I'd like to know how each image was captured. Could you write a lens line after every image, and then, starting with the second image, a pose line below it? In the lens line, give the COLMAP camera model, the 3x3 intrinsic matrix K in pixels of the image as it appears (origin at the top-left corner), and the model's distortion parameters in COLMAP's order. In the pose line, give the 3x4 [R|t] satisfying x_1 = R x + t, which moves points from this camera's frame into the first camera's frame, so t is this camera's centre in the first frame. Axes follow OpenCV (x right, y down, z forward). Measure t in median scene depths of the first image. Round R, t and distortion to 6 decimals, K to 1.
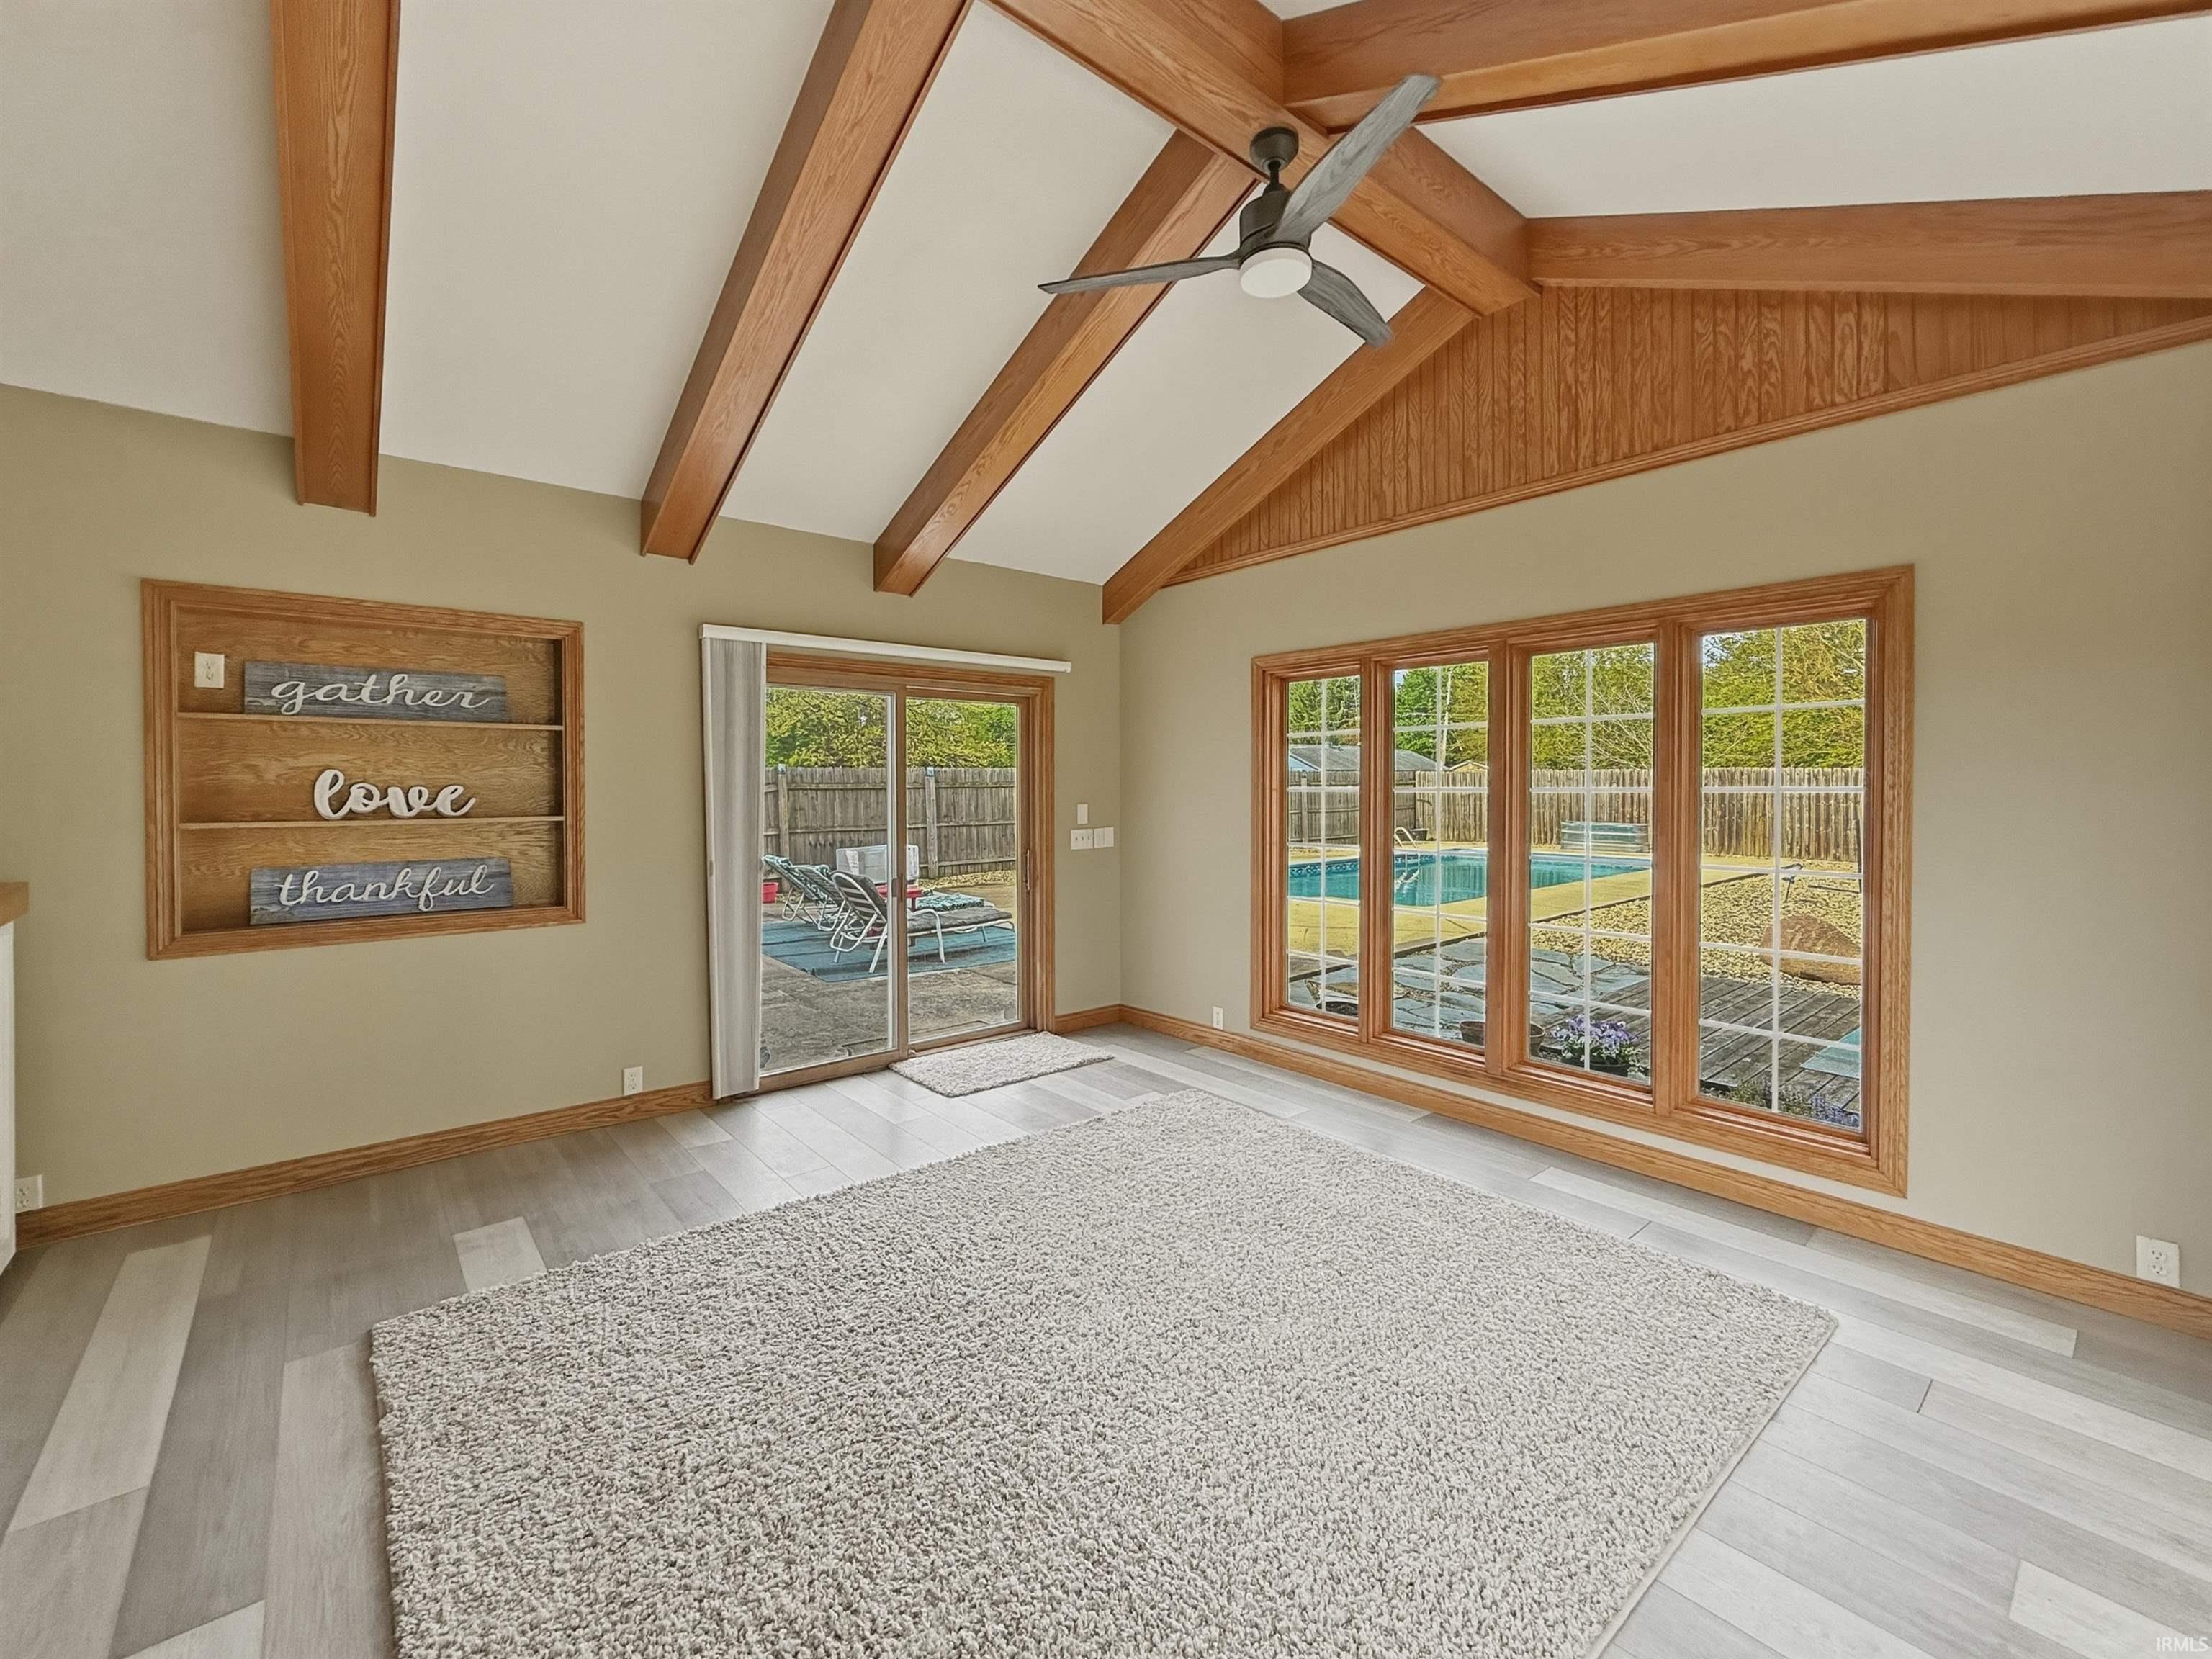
lens RADIAL K [[911.2, 0, 1100.6], [0, 911.2, 799.9], [0, 0, 1]] dist [0.000414, 0.000028]
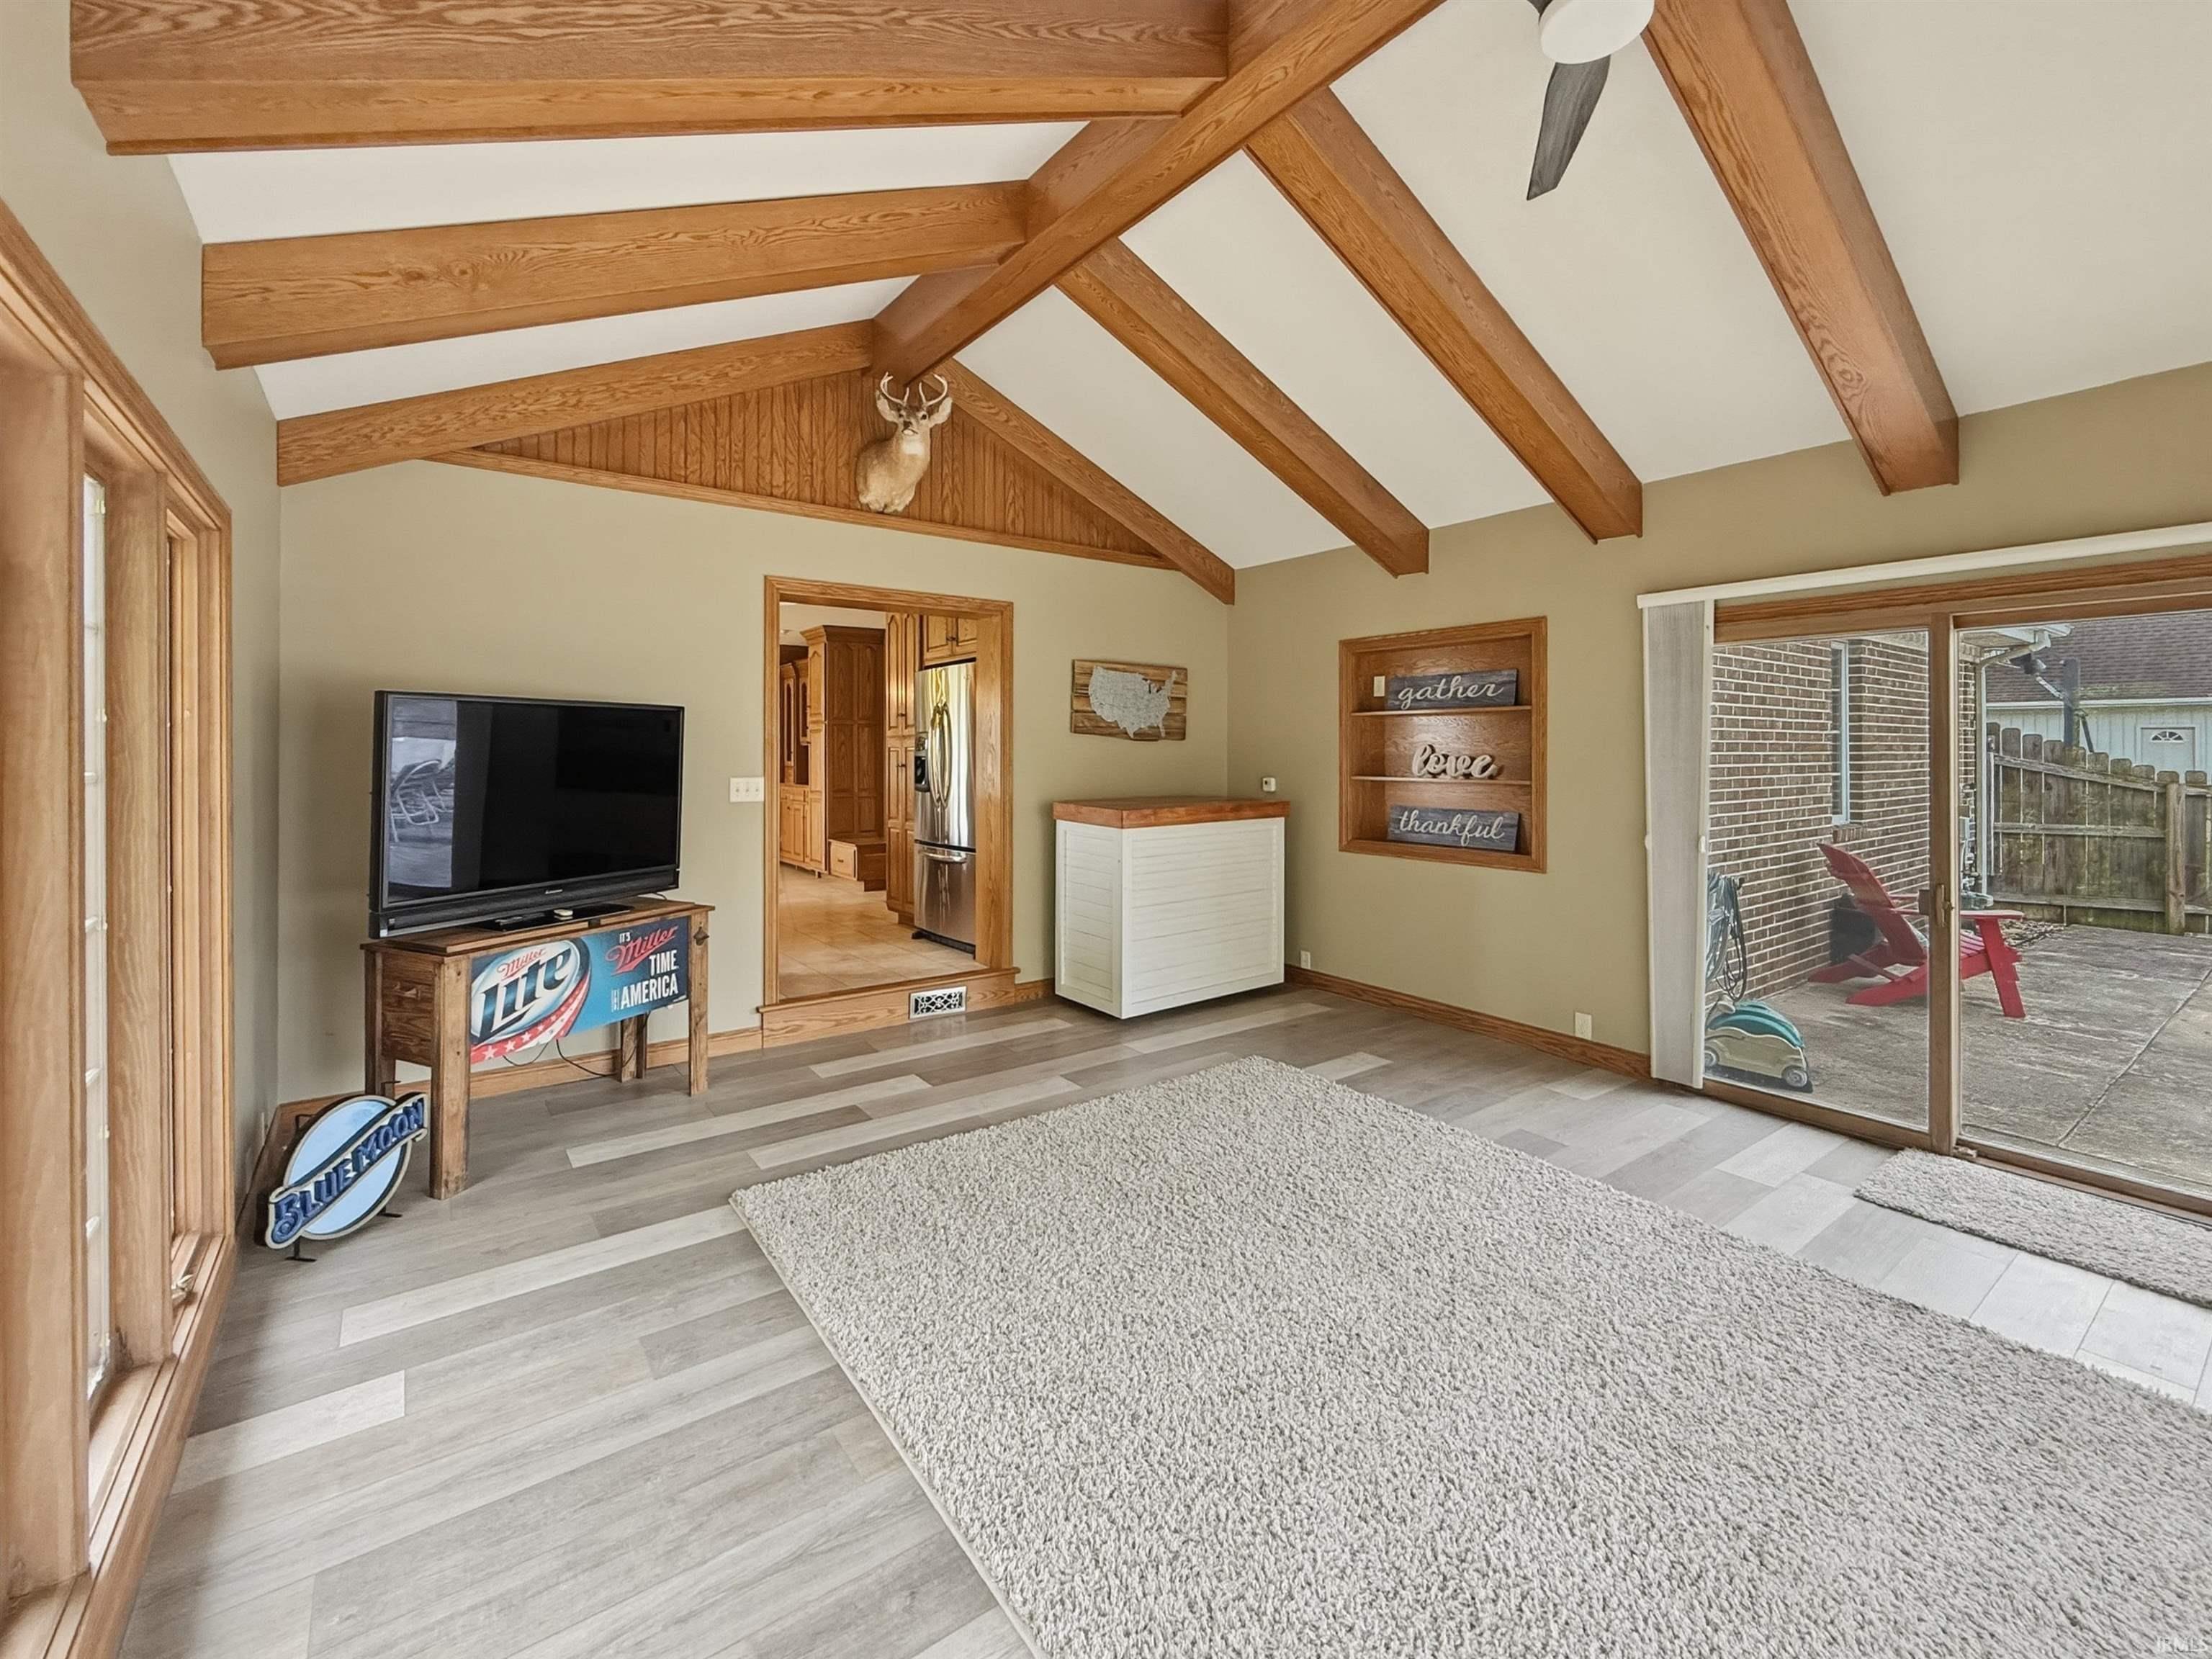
lens RADIAL K [[956.9, 0, 1103.2], [0, 956.9, 752.1], [0, 0, 1]] dist [0.000091, -0.000061]
pose [[-0.059809, 0.001392, -0.998209, 0.721715], [-0.017762, 0.999839, 0.002458, -0.013775], [0.998052, 0.017877, -0.059775, 0.528656]]
